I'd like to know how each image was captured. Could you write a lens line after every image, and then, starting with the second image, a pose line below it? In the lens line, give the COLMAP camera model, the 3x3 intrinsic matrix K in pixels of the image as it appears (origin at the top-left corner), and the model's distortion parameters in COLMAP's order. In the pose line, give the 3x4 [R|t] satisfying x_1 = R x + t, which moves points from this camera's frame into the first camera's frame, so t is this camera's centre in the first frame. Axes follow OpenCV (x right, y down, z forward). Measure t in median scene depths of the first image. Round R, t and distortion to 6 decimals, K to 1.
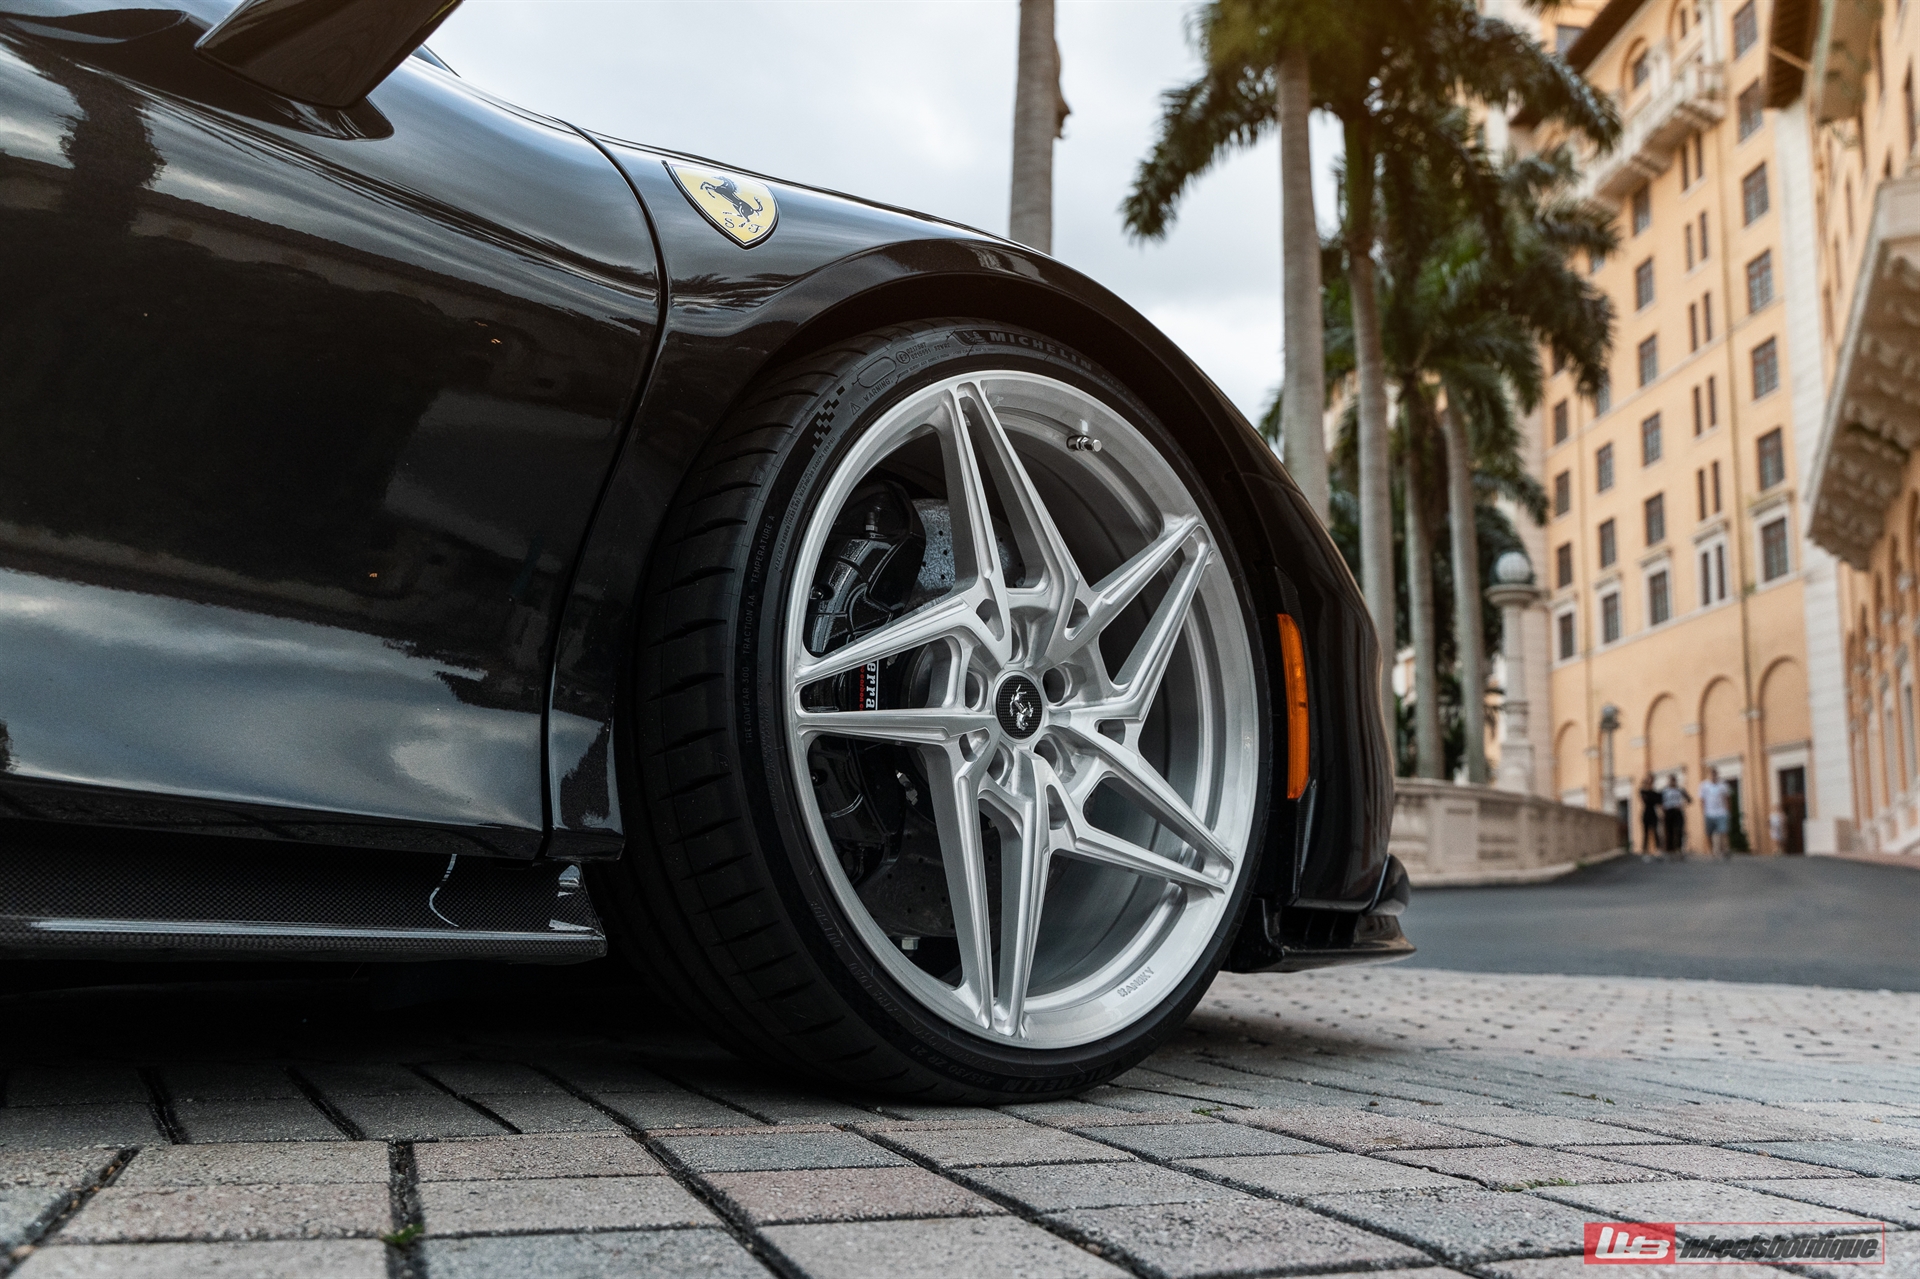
lens RADIAL K [[1527.1, 0, 975.2], [0, 1527.1, 664.8], [0, 0, 1]] dist [-0.003105, 0.002016]
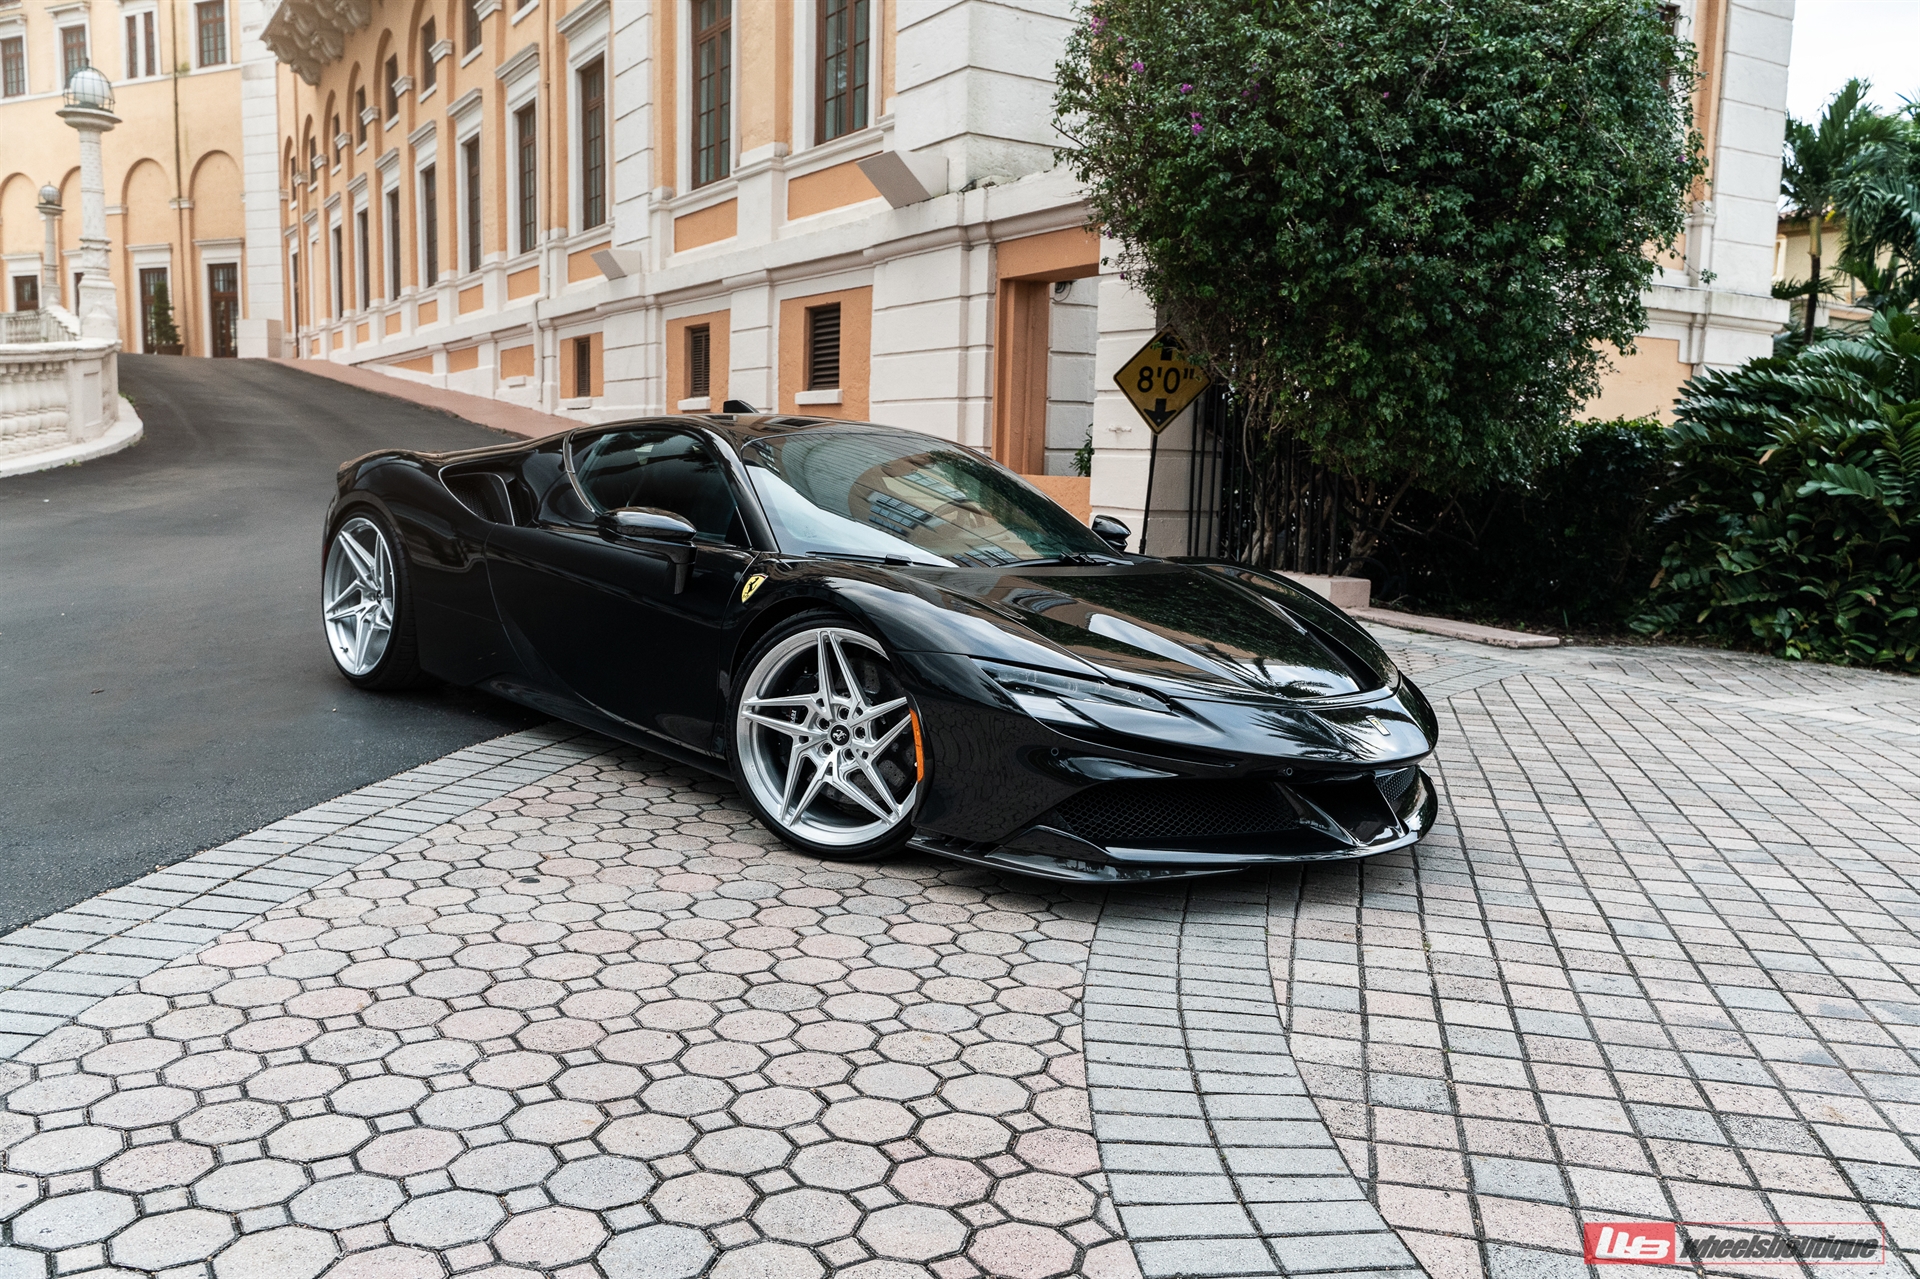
lens RADIAL K [[1527.1, 0, 975.2], [0, 1527.1, 664.8], [0, 0, 1]] dist [-0.003105, 0.002016]
pose [[0.548518, -0.137839, 0.824699, -0.103074], [-0.155403, 0.952327, 0.262531, -0.036092], [-0.821571, -0.272163, 0.500948, 0.003842]]
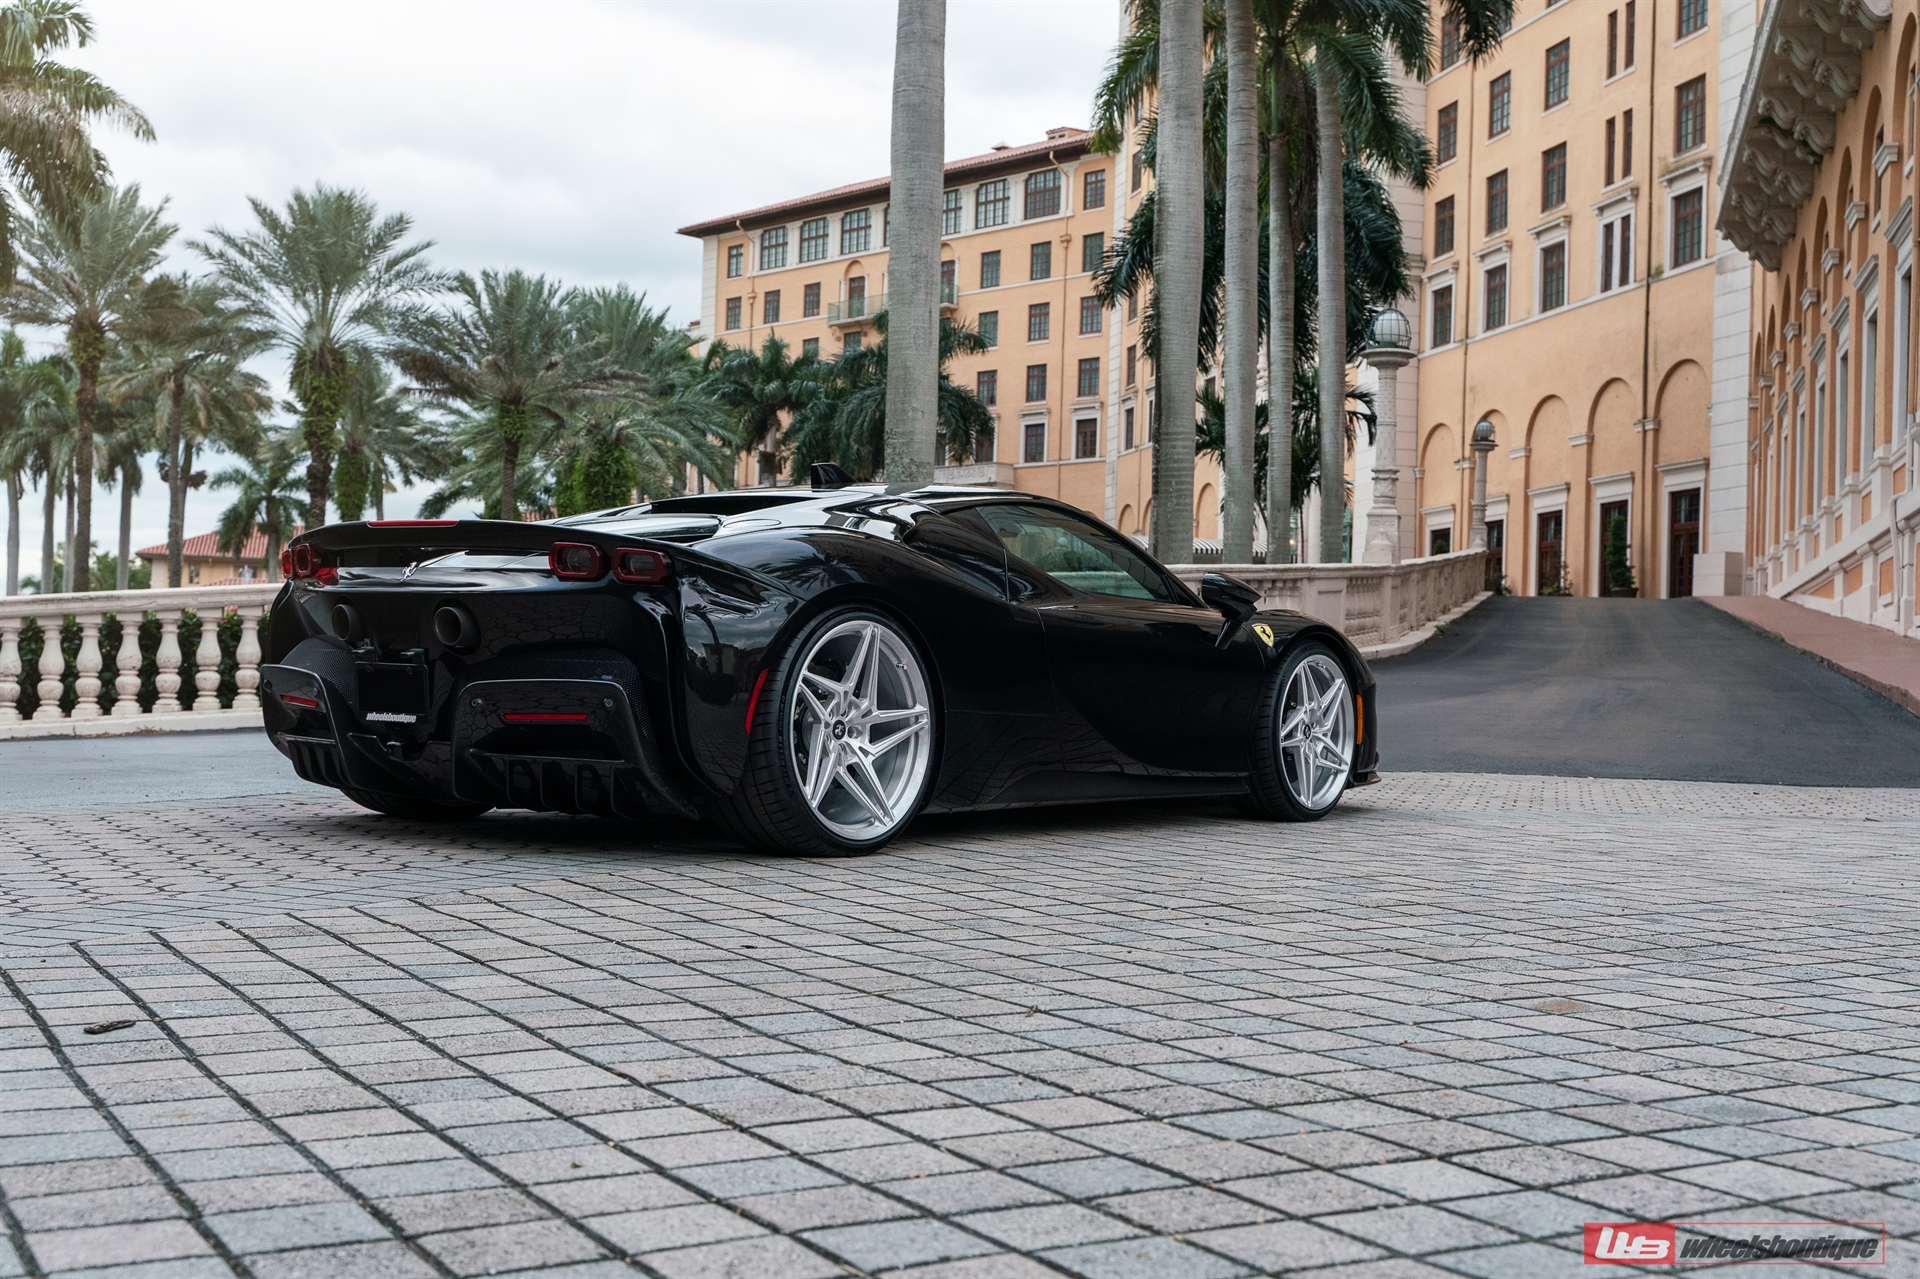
lens RADIAL K [[2174.8, 0, 958.1], [0, 2174.8, 664.3], [0, 0, 1]] dist [0.006494, -0.012216]
pose [[0.987994, -0.007698, 0.154298, -0.081930], [-0.018514, 0.985660, 0.167723, -0.050741], [-0.153376, -0.168566, 0.973684, -0.207451]]
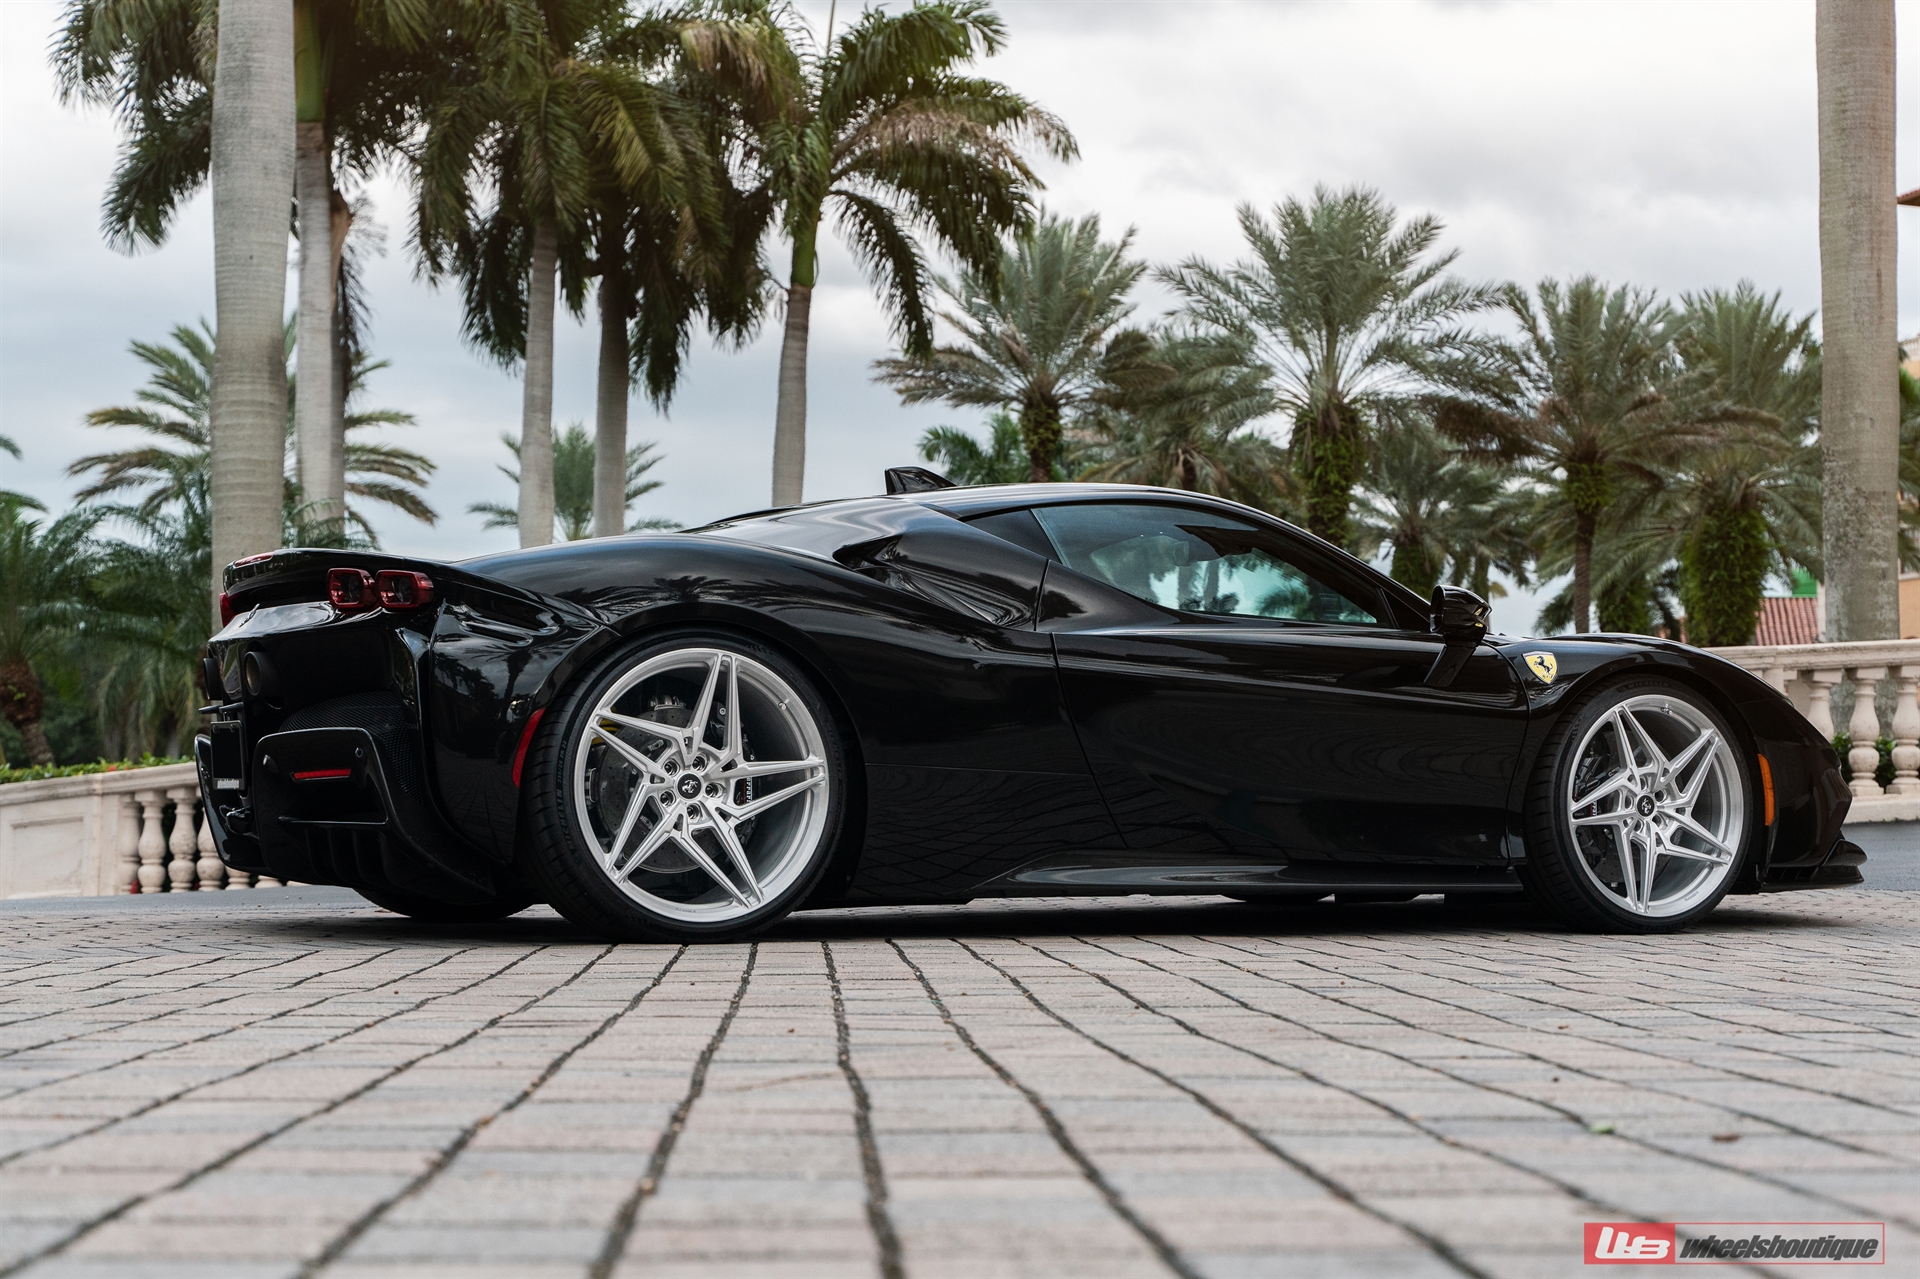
lens RADIAL K [[3058.6, 0, 1009.0], [0, 3058.6, 689.6], [0, 0, 1]] dist [-0.006243, -0.018764]
pose [[0.958553, -0.039634, -0.282145, 0.023202], [0.072740, 0.991503, 0.107842, -0.040725], [0.275473, -0.123895, 0.953291, -0.218774]]
